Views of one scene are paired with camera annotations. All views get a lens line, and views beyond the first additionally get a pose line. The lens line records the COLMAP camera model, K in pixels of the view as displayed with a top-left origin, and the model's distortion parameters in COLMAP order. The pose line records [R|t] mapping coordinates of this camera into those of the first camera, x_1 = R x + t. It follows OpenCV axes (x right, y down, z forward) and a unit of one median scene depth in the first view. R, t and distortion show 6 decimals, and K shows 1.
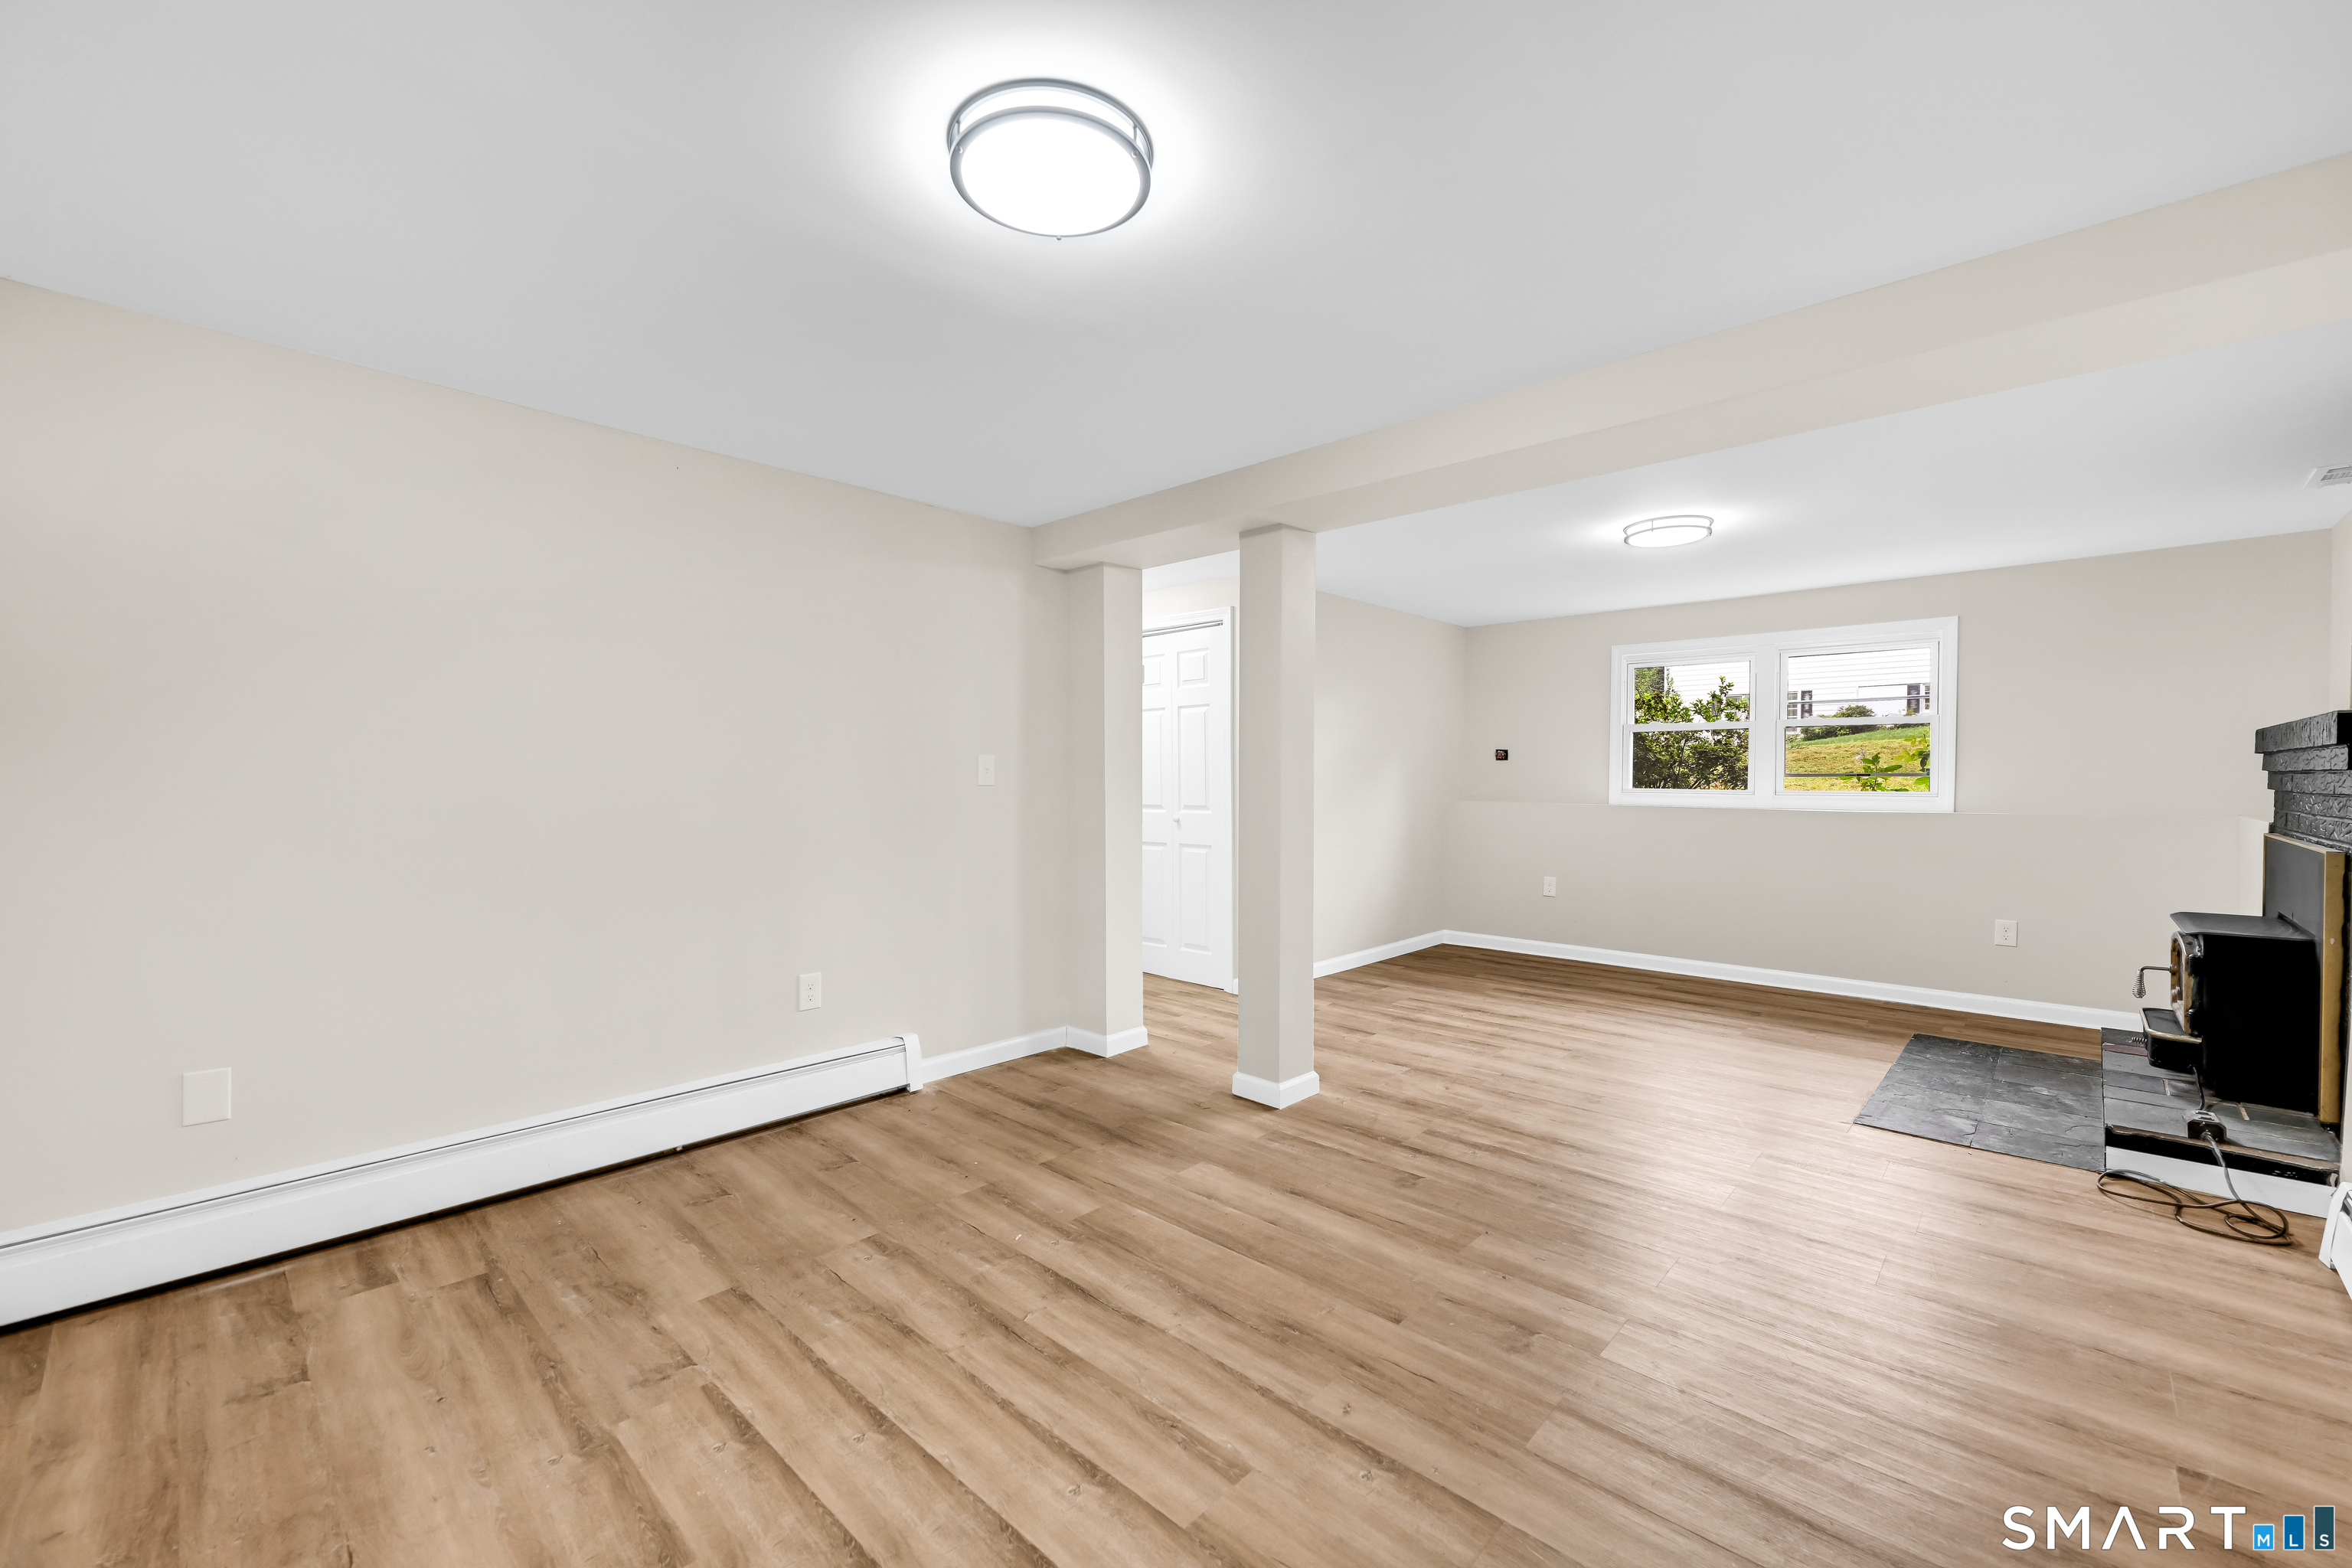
lens RADIAL K [[955.8, 0, 1177.2], [0, 955.8, 783.1], [0, 0, 1]] dist [0.001399, 0.000034]
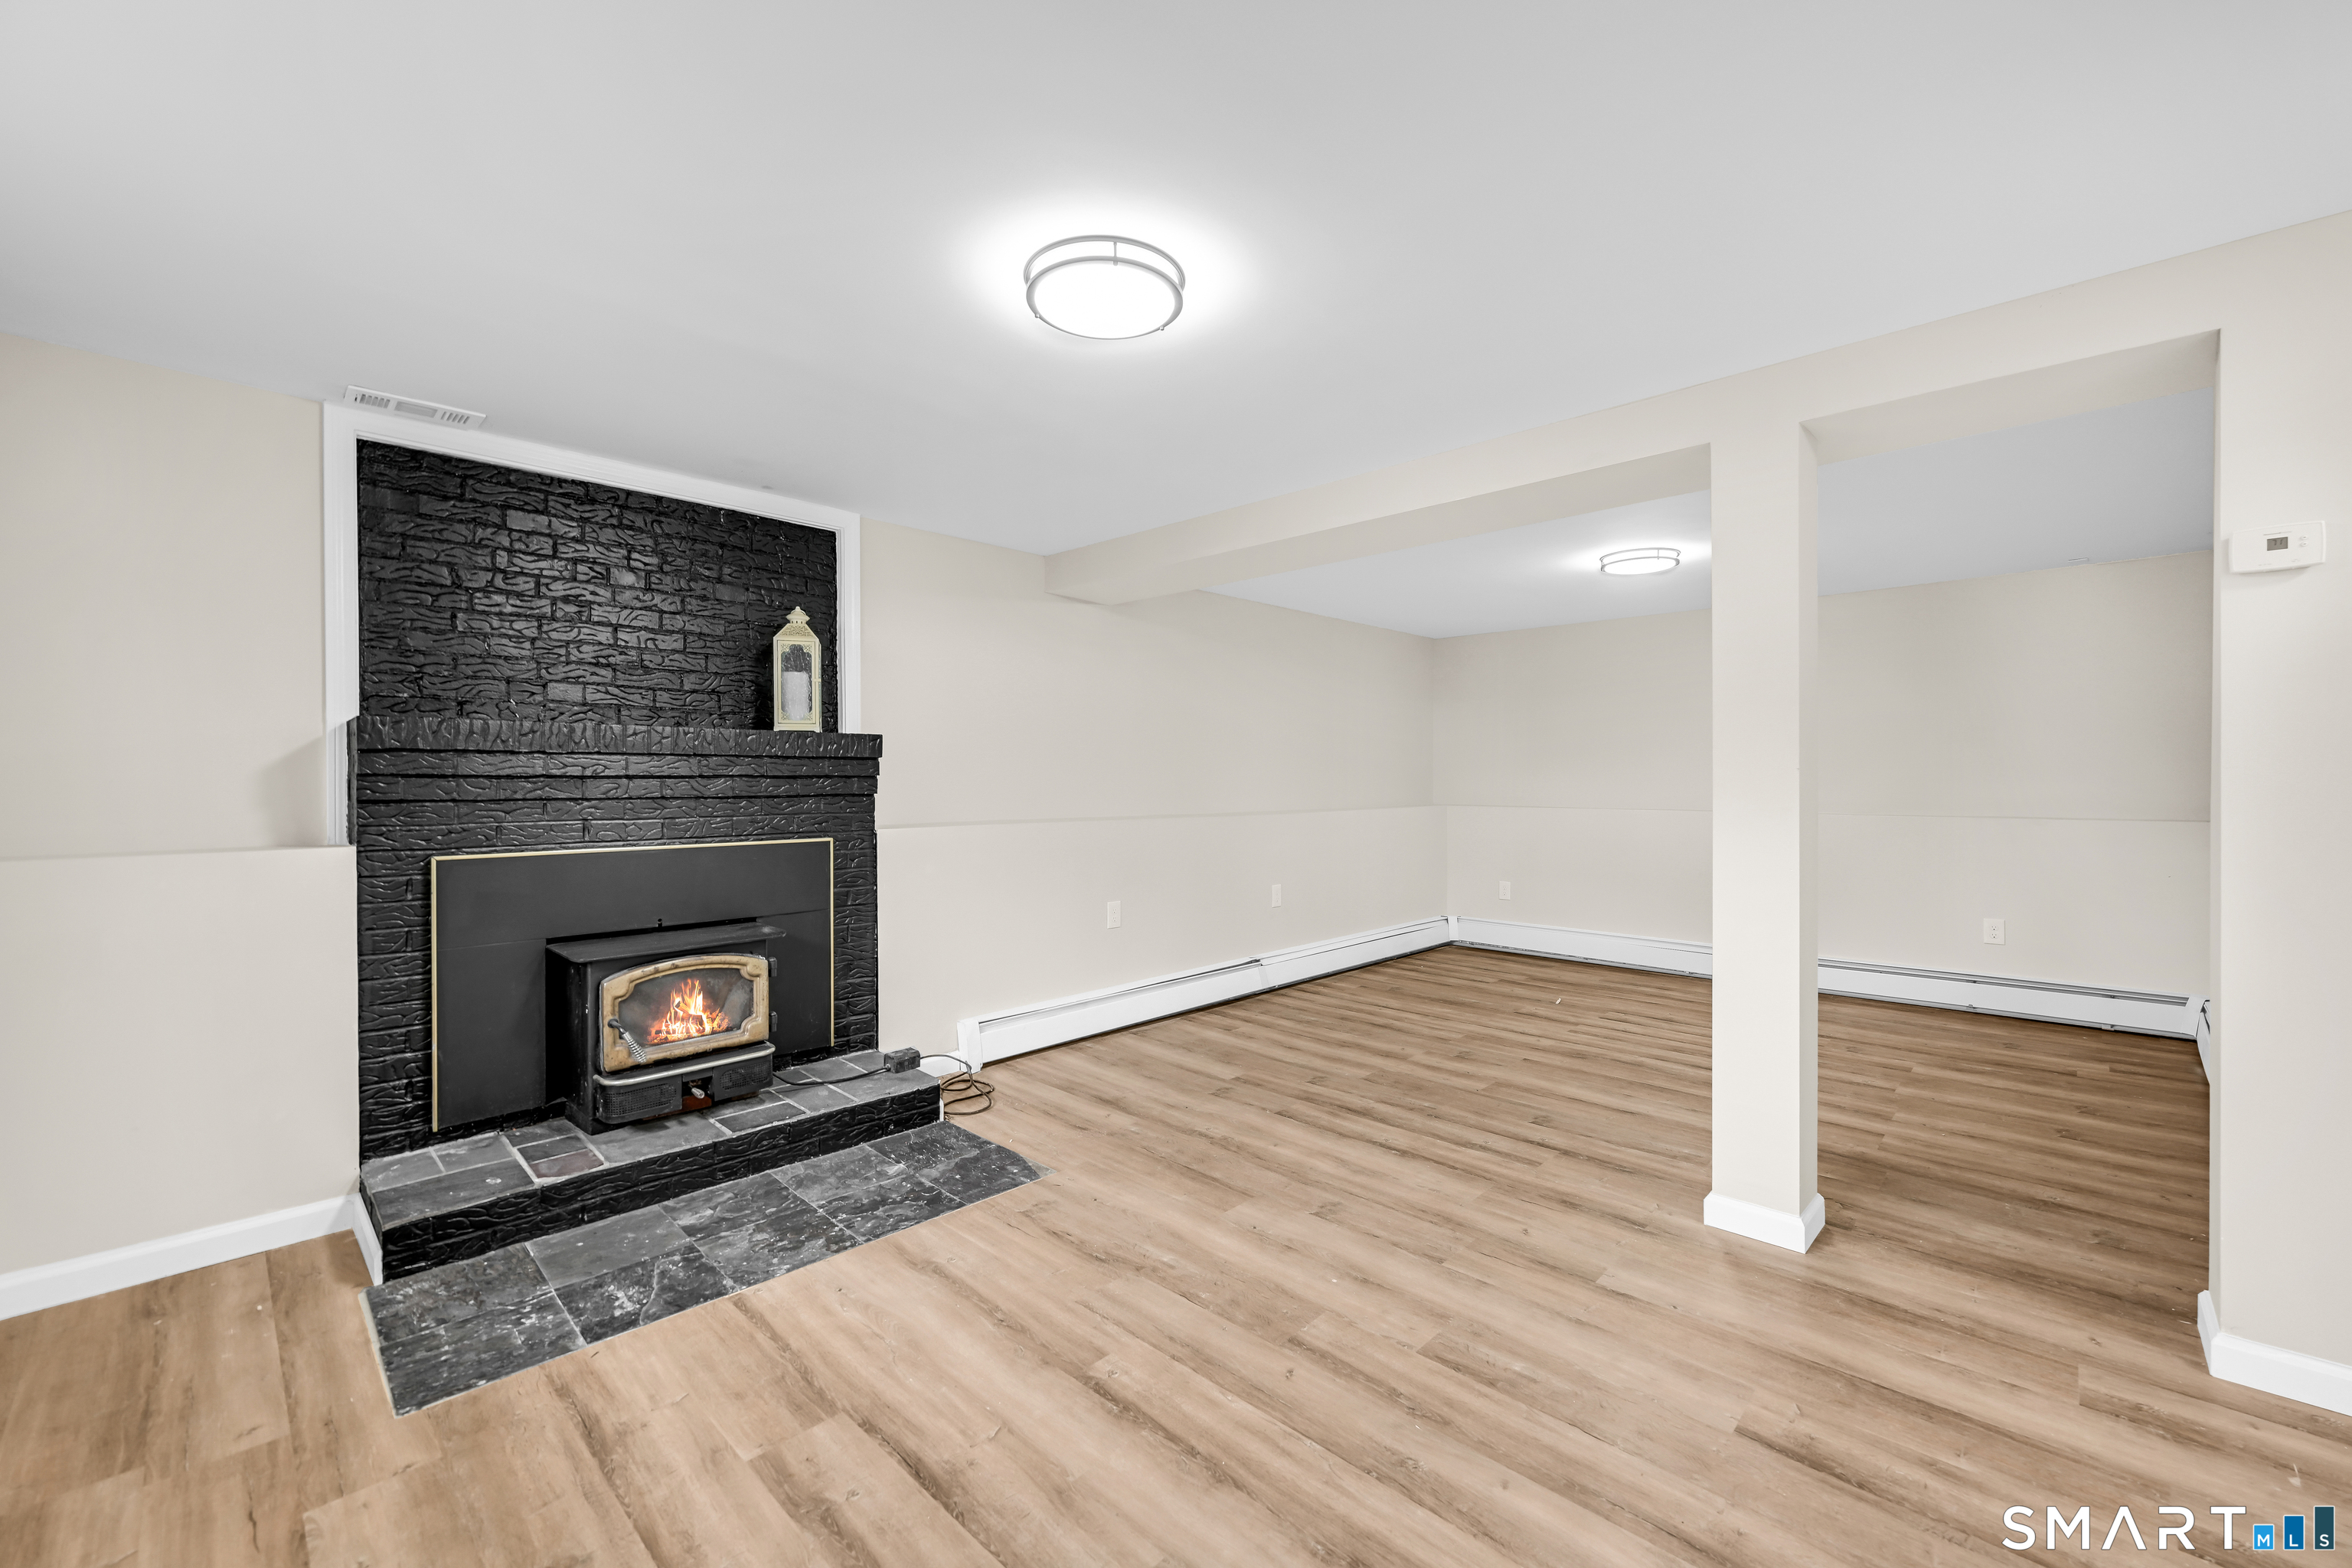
lens RADIAL K [[955.8, 0, 1175.0], [0, 955.8, 782.0], [0, 0, 1]] dist [0.001399, 0.000034]
pose [[-0.999925, 0.000076, 0.012234, 0.602683], [0.000204, 0.999945, 0.010474, -0.016457], [-0.012233, 0.010476, -0.999870, 1.932413]]
